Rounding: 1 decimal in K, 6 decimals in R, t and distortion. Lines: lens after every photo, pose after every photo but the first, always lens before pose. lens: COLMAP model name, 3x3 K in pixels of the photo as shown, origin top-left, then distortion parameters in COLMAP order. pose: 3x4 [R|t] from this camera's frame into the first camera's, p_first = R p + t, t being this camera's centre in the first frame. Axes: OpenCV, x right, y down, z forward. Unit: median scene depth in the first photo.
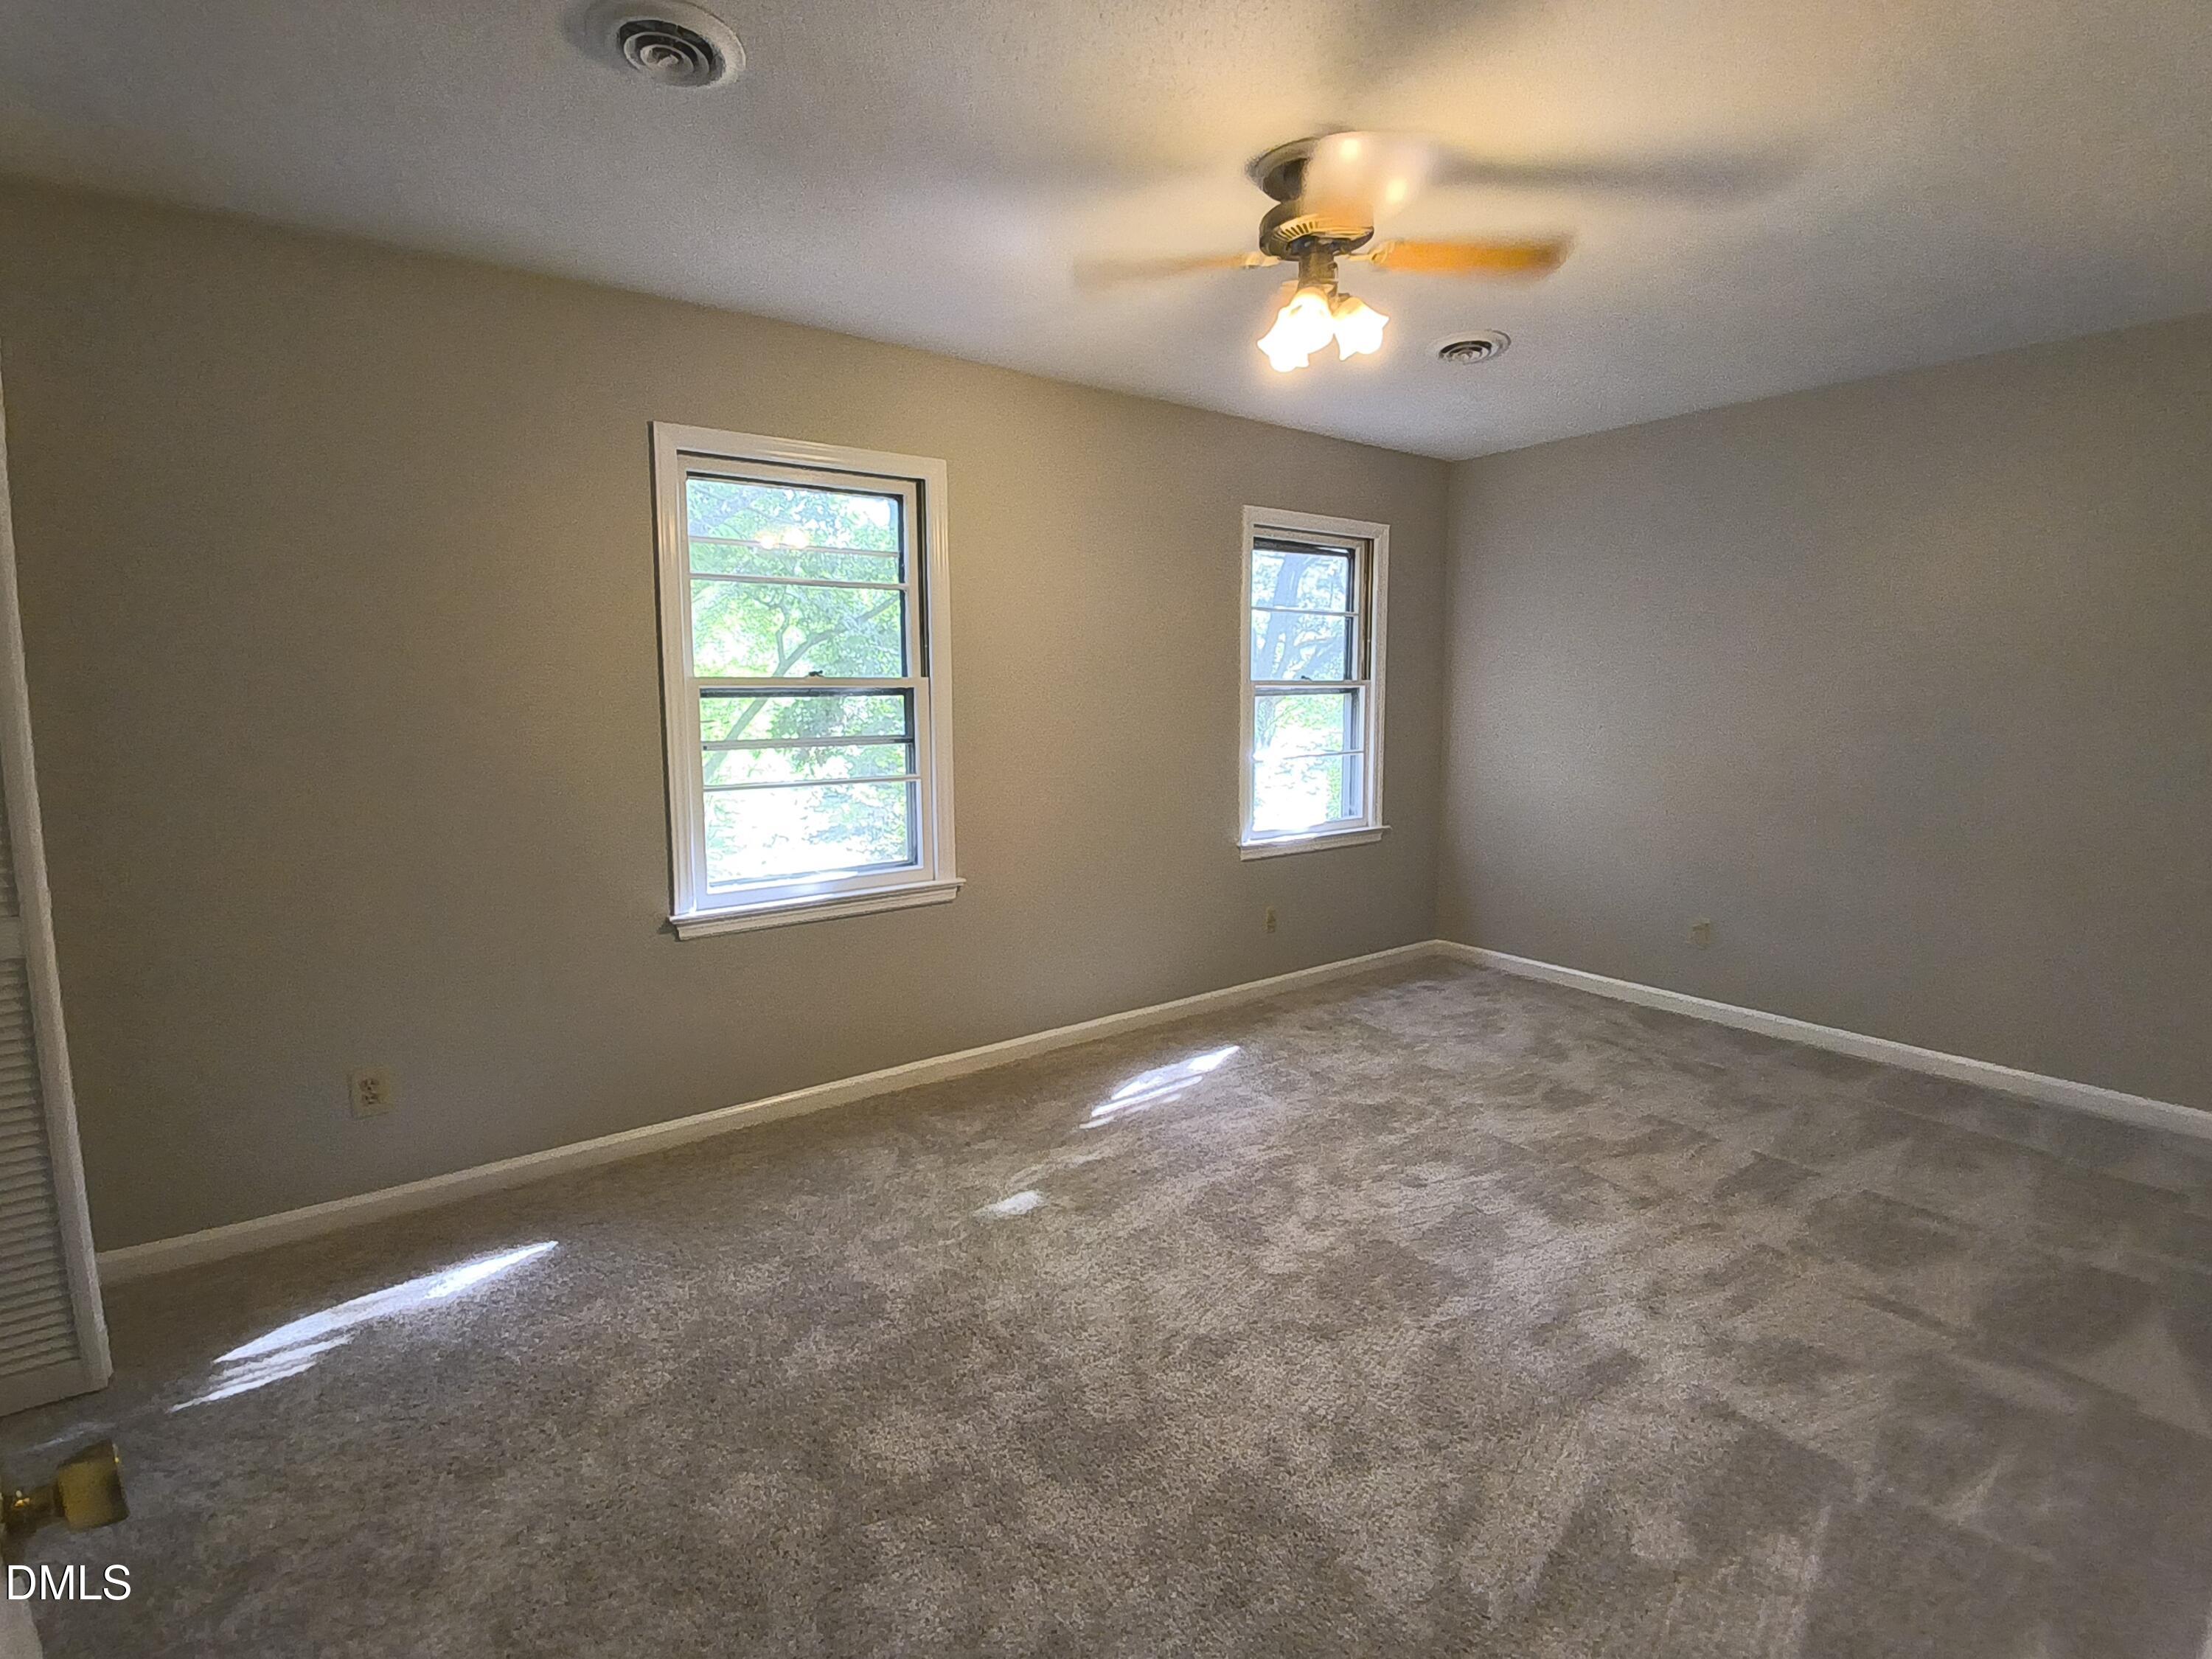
lens RADIAL K [[1024.4, 0, 1085.1], [0, 1024.4, 799.5], [0, 0, 1]] dist [0.009596, -0.016946]
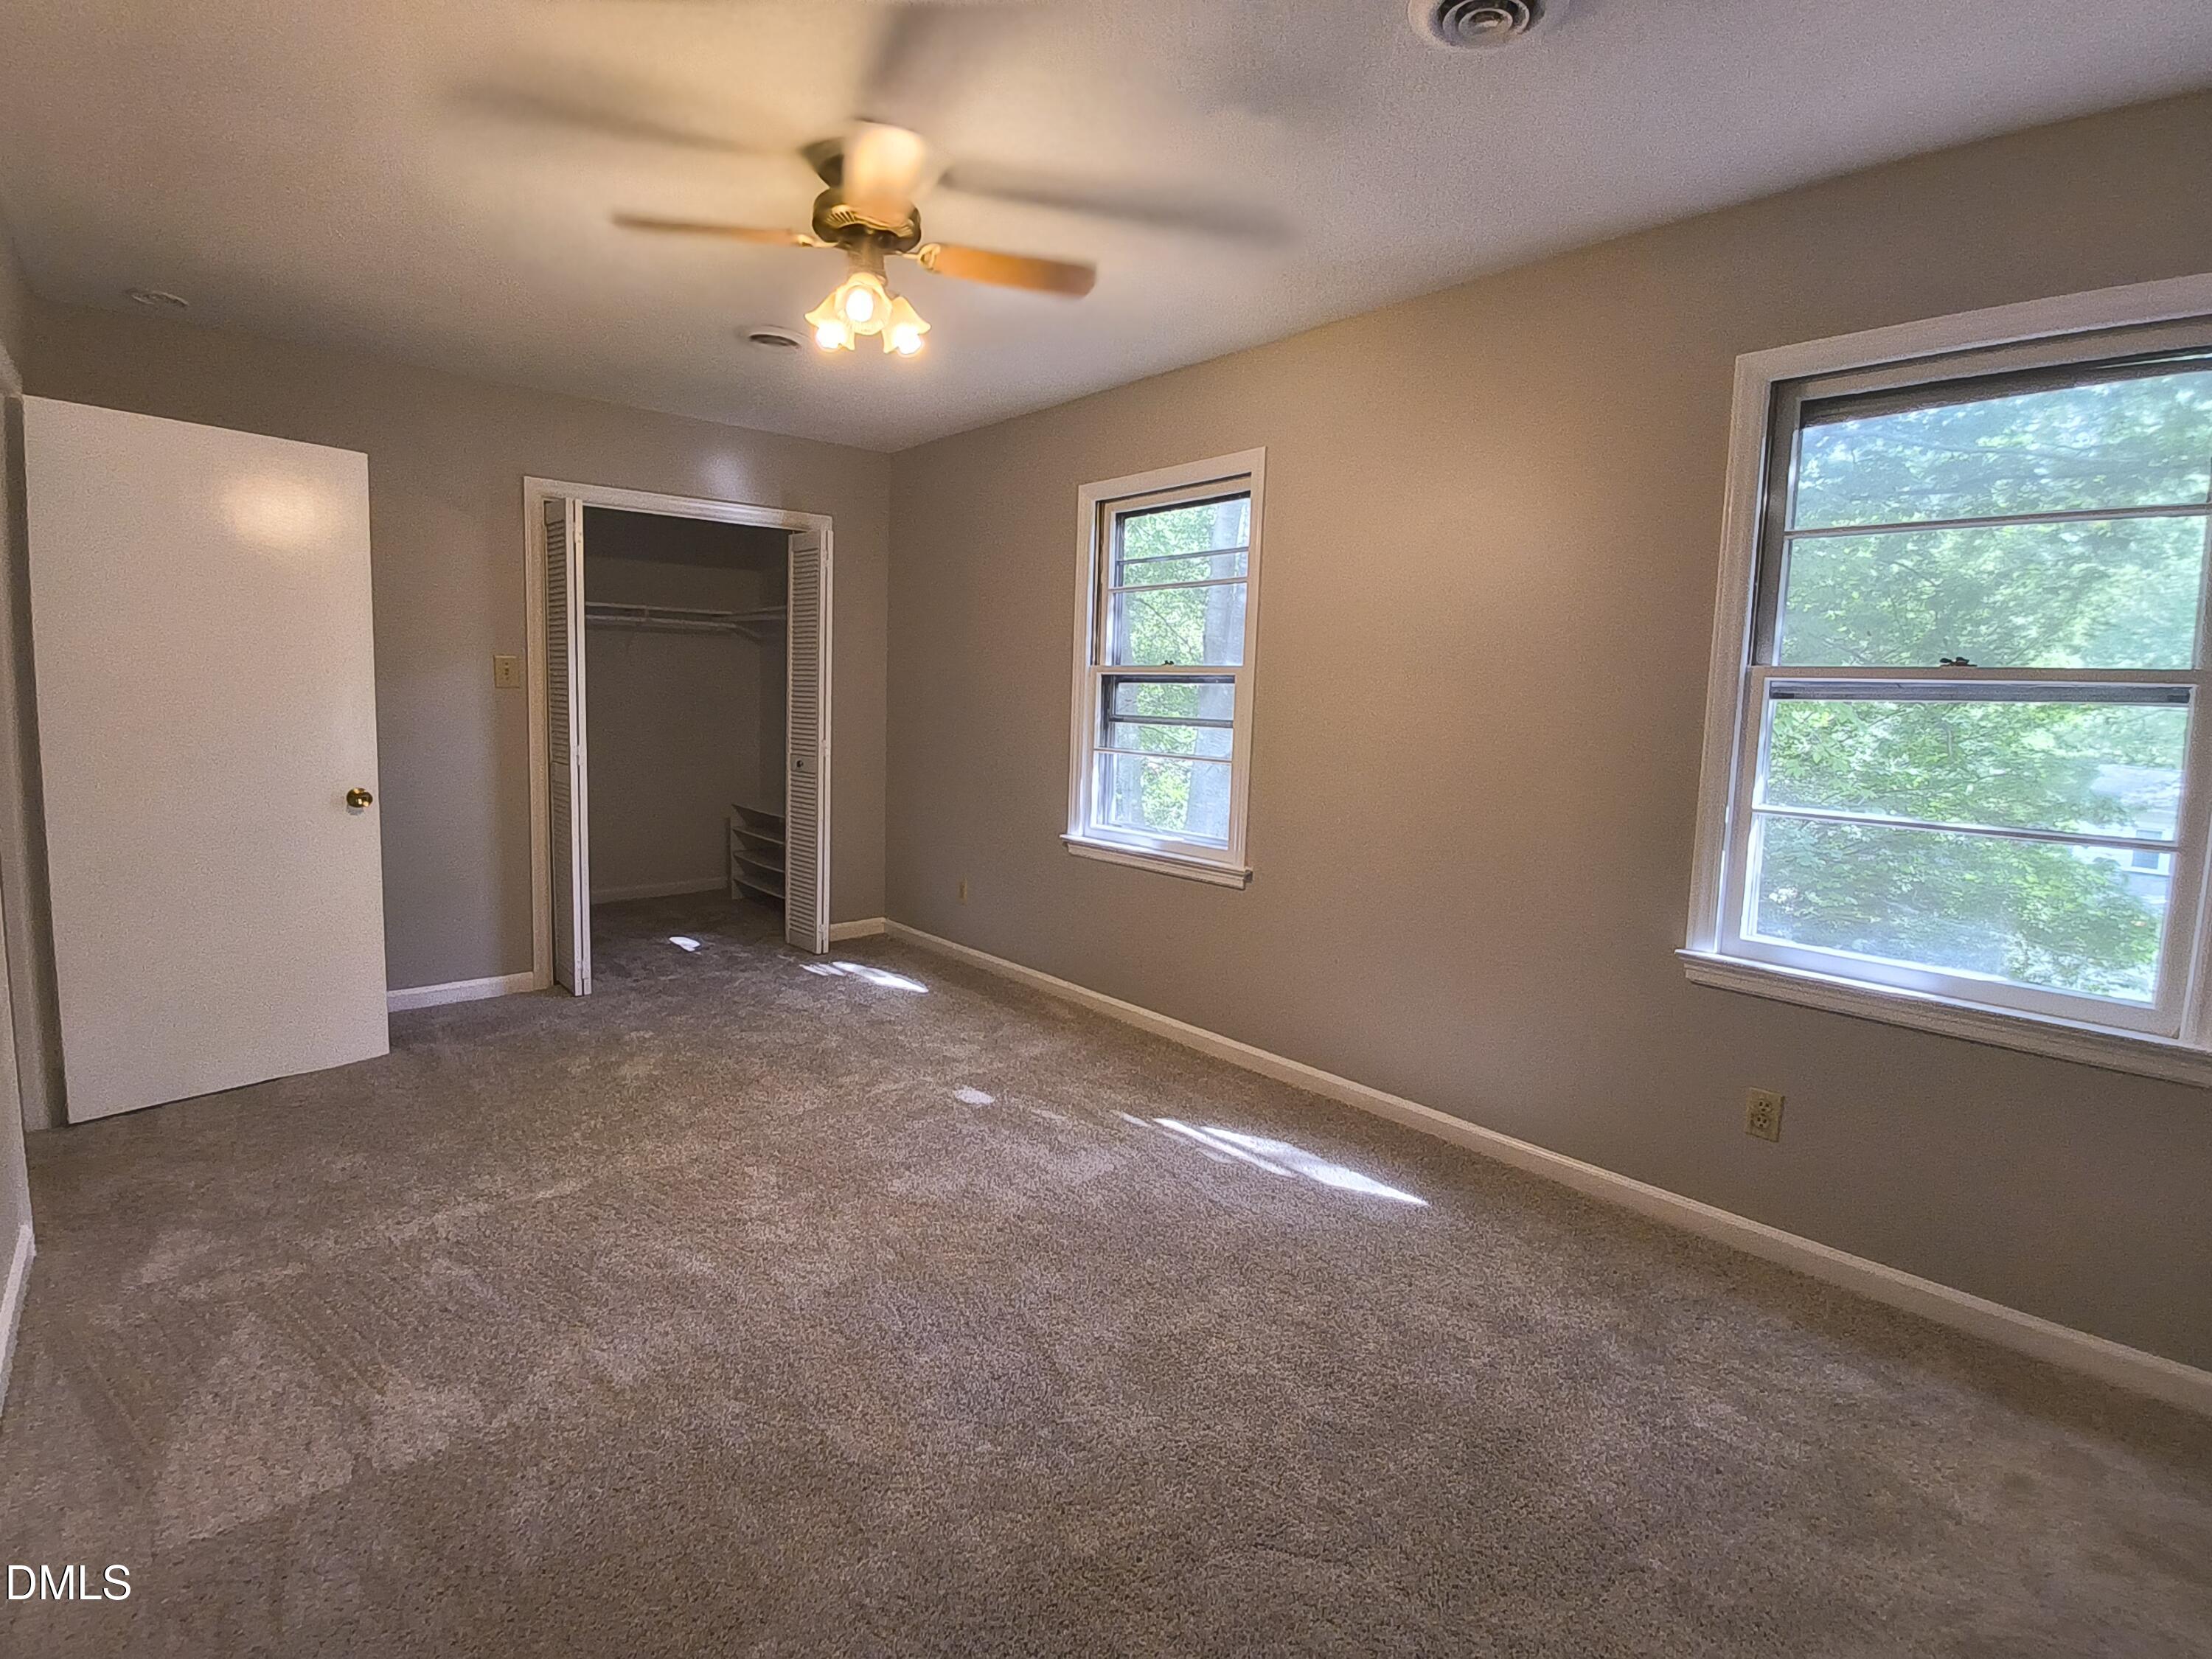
lens RADIAL K [[1024.4, 0, 1085.1], [0, 1024.4, 799.5], [0, 0, 1]] dist [0.009596, -0.016946]
pose [[0.105767, 0.112052, -0.988058, 0.863620], [-0.134910, 0.986061, 0.097384, -0.065174], [0.985197, 0.122998, 0.119409, 0.749043]]
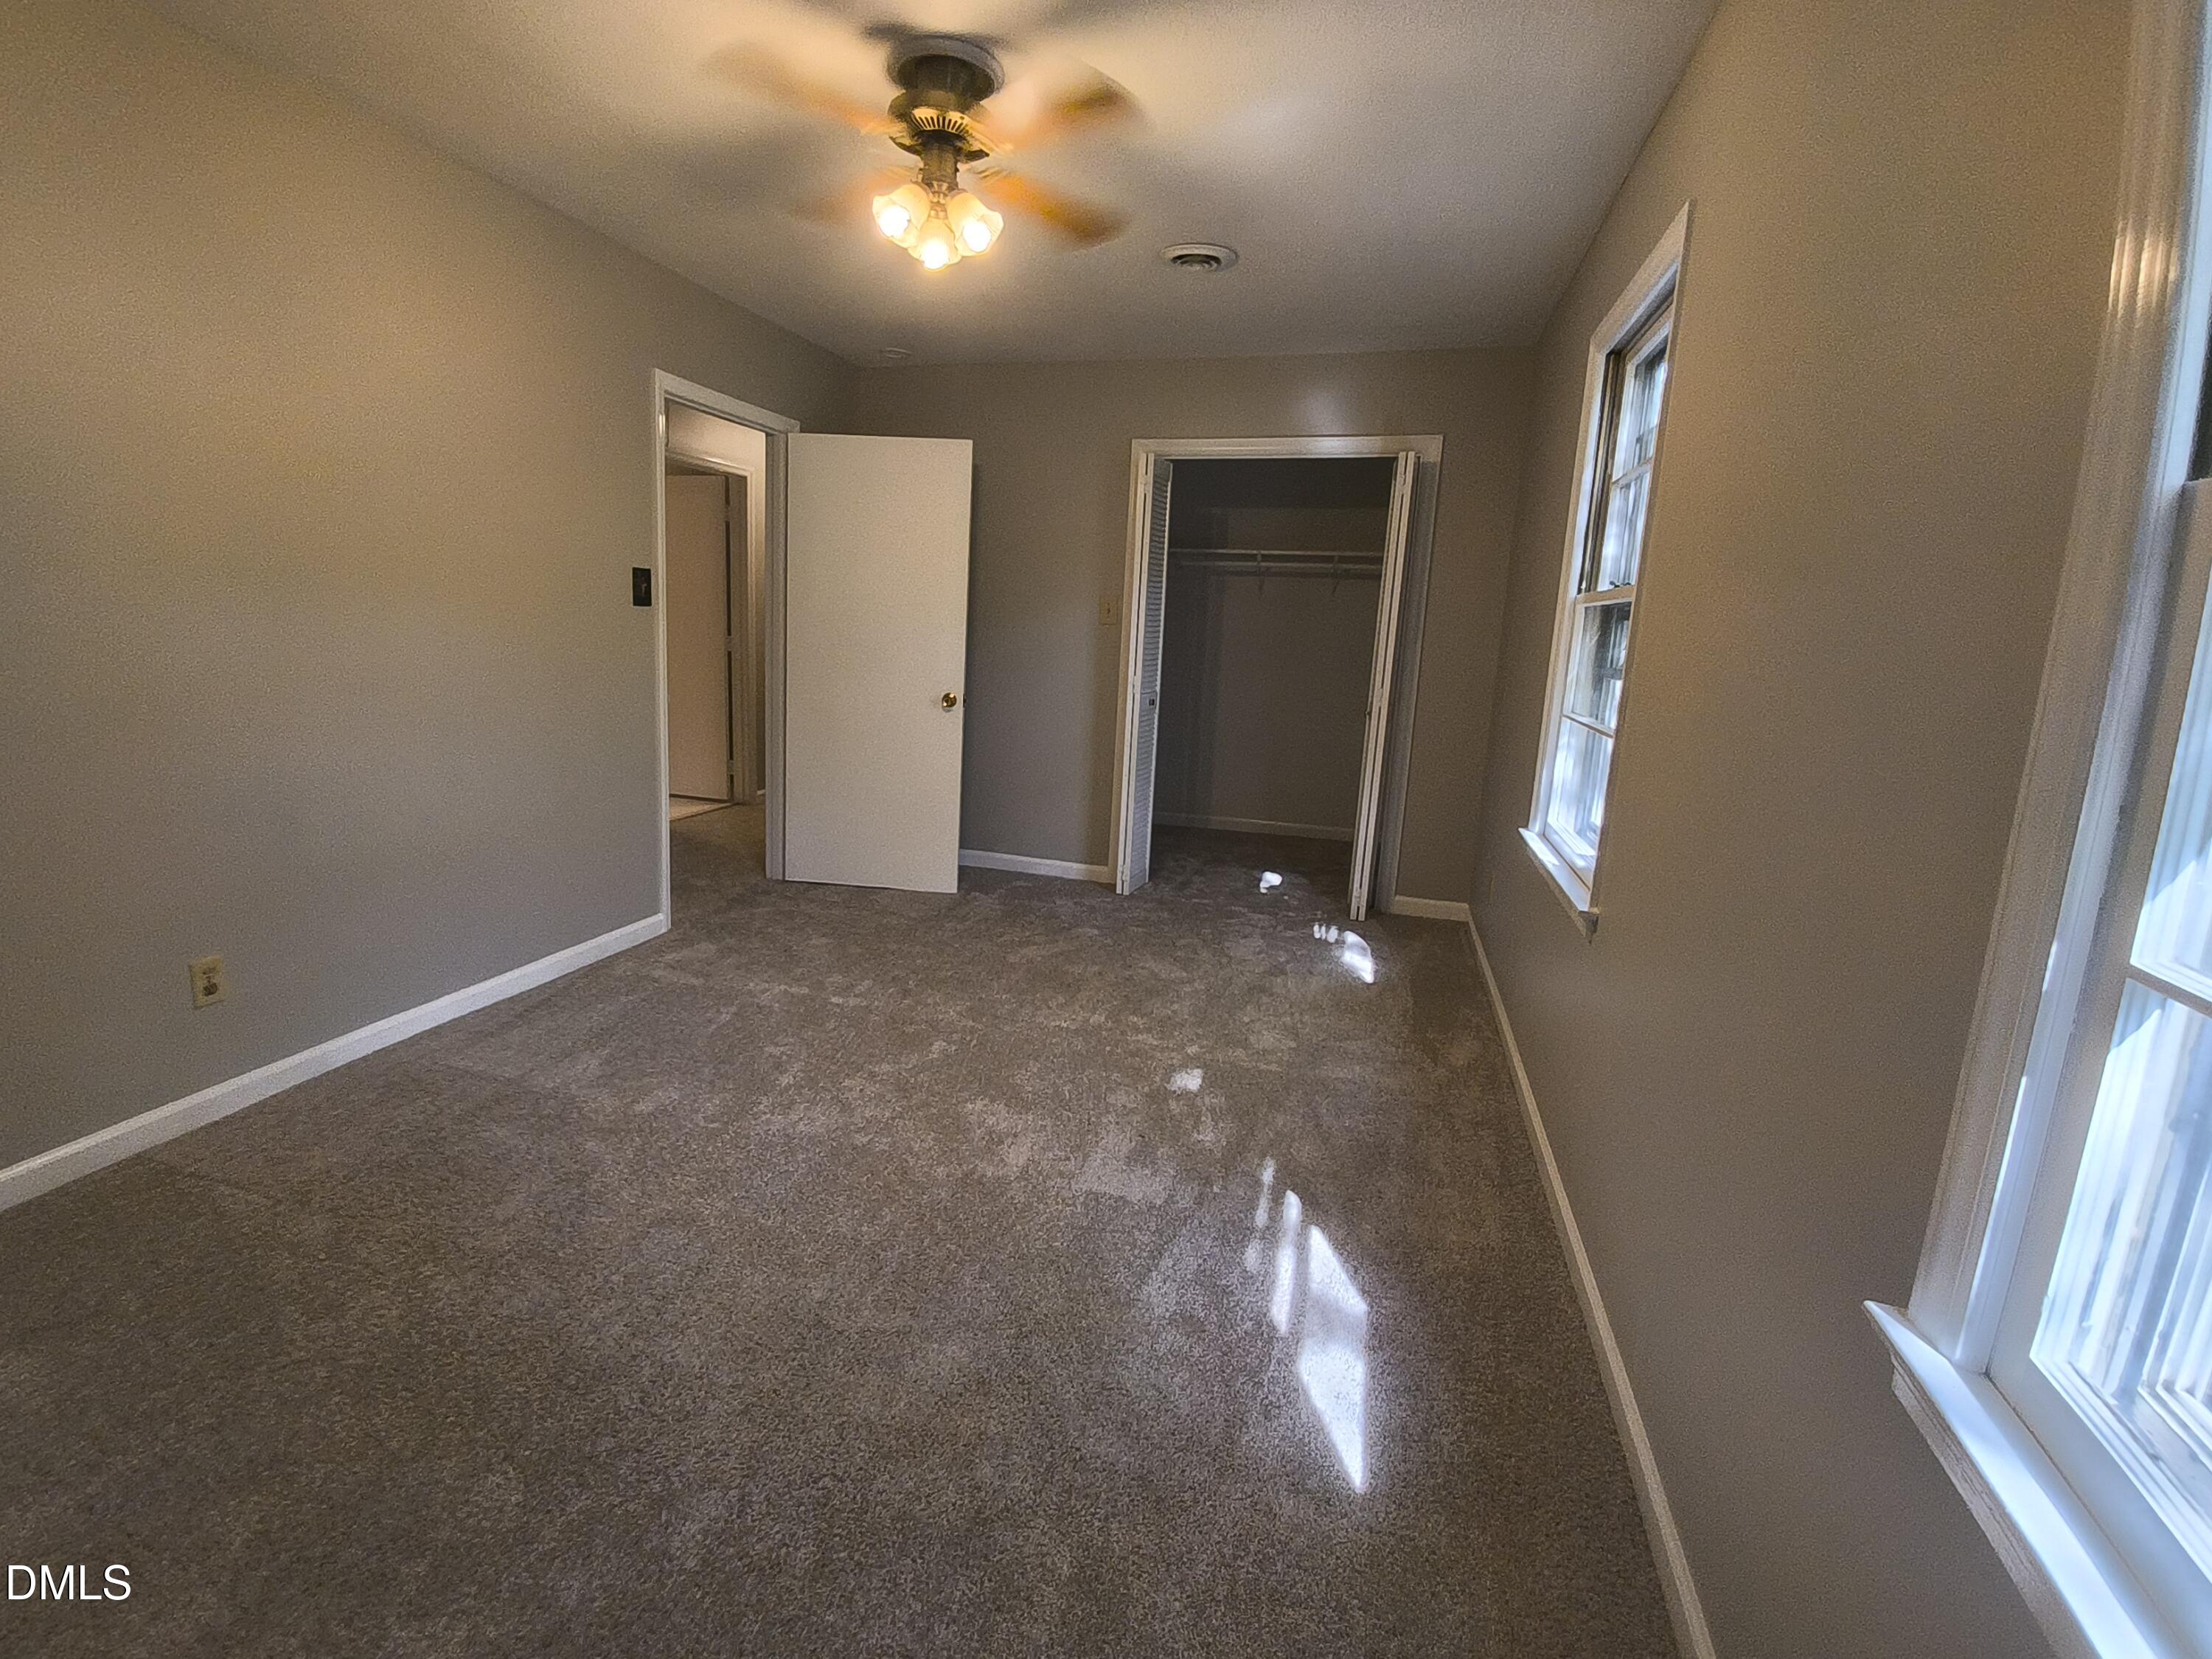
lens RADIAL K [[1024.4, 0, 1085.1], [0, 1024.4, 799.5], [0, 0, 1]] dist [0.009596, -0.016946]
pose [[-0.788579, 0.077169, -0.610072, 0.508775], [-0.106710, 0.959871, 0.259348, -0.116607], [0.605604, 0.269617, -0.748699, 1.307926]]
